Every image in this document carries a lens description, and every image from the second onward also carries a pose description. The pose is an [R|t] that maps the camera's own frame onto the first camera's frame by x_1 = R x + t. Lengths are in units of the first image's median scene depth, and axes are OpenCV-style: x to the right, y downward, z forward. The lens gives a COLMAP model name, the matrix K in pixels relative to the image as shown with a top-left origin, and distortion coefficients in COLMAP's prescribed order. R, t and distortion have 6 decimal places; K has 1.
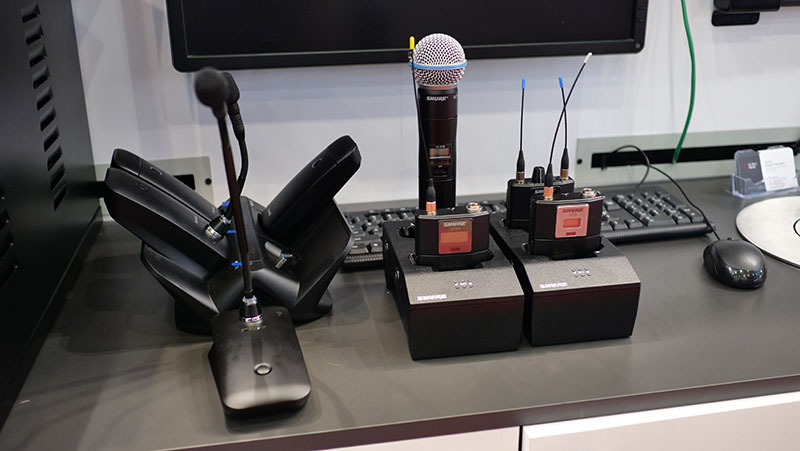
lens RADIAL K [[820.8, 0, 400.0], [0, 820.8, 225.5], [0, 0, 1]] dist [-0.062041, -0.009303]
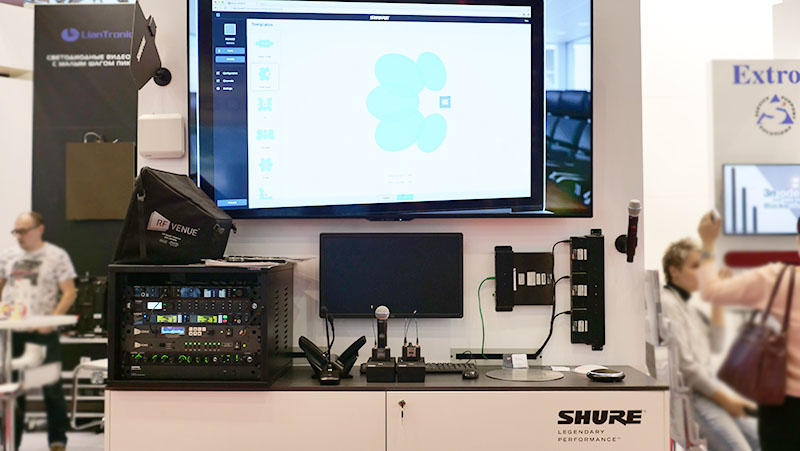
lens RADIAL K [[820.8, 0, 400.0], [0, 820.8, 225.5], [0, 0, 1]] dist [-0.062041, -0.009303]
pose [[0.981193, 0.005732, -0.192942, 0.781352], [-0.079968, 0.921817, -0.379286, 0.796655], [0.175683, 0.387582, 0.904939, -2.405194]]
